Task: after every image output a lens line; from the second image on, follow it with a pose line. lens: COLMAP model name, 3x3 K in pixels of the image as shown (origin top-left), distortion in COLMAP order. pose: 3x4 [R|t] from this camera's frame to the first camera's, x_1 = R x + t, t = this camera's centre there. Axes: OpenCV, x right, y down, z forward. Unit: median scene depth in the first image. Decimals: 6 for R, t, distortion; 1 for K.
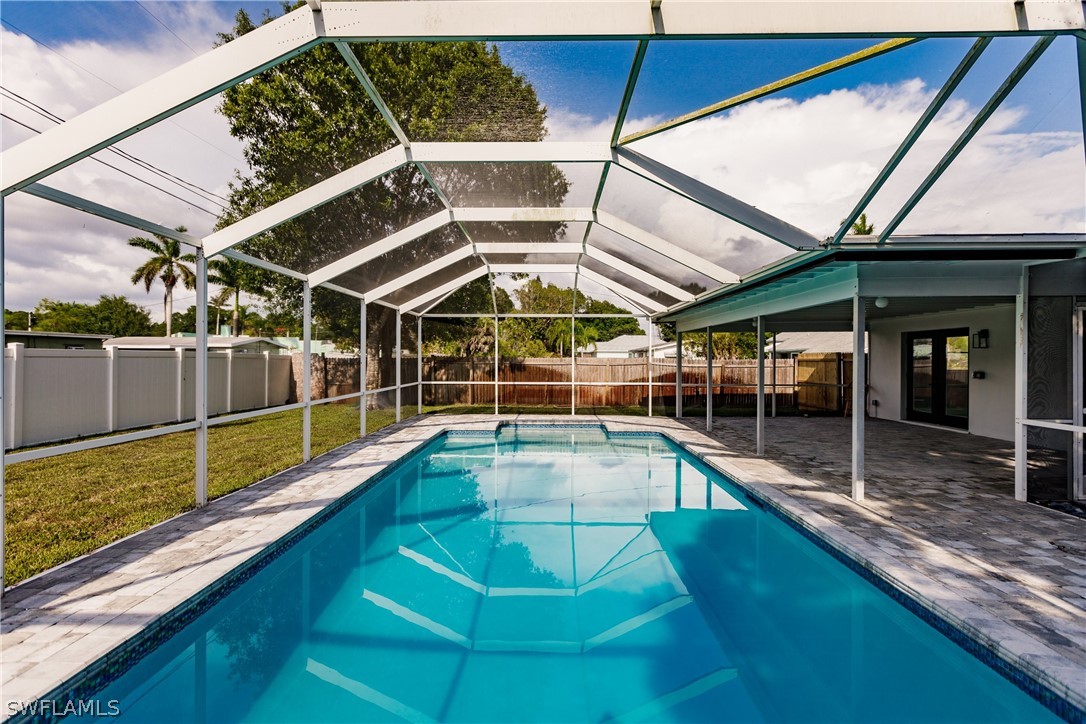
lens RADIAL K [[486.6, 0, 533.3], [0, 486.6, 358.5], [0, 0, 1]] dist [-0.002757, 0.000112]
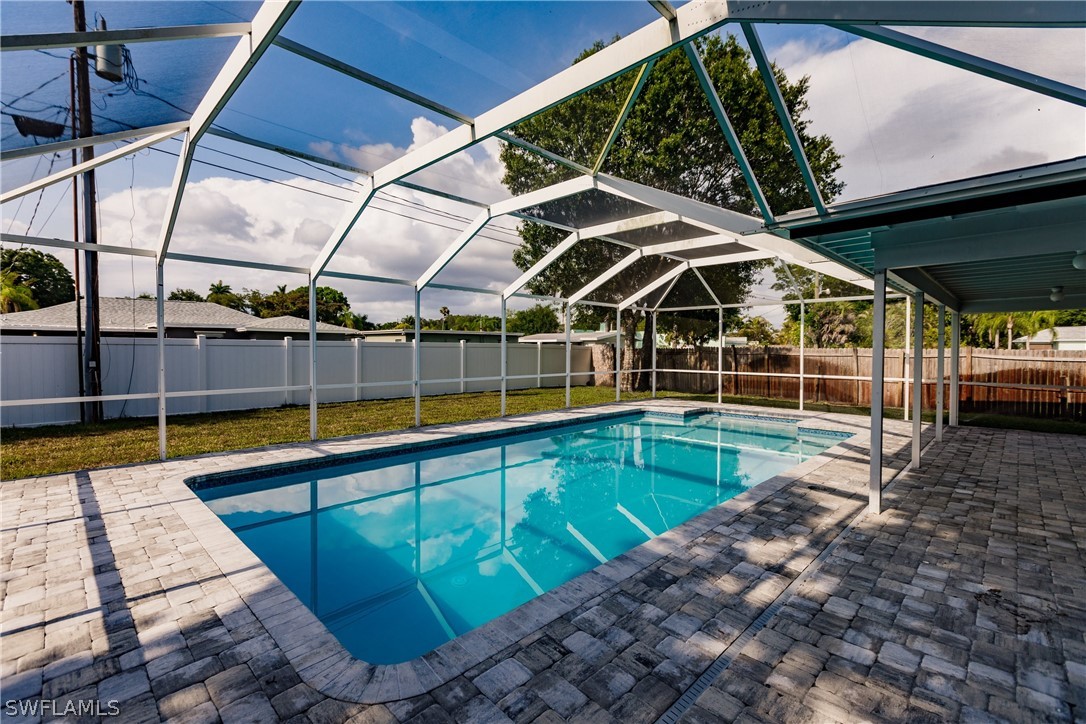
lens RADIAL K [[486.6, 0, 538.8], [0, 486.6, 364.6], [0, 0, 1]] dist [-0.002757, 0.000112]
pose [[0.727488, 0.023122, -0.685730, 0.320949], [-0.003155, 0.999534, 0.030356, 0.003429], [0.686113, -0.019920, 0.727223, -0.006369]]
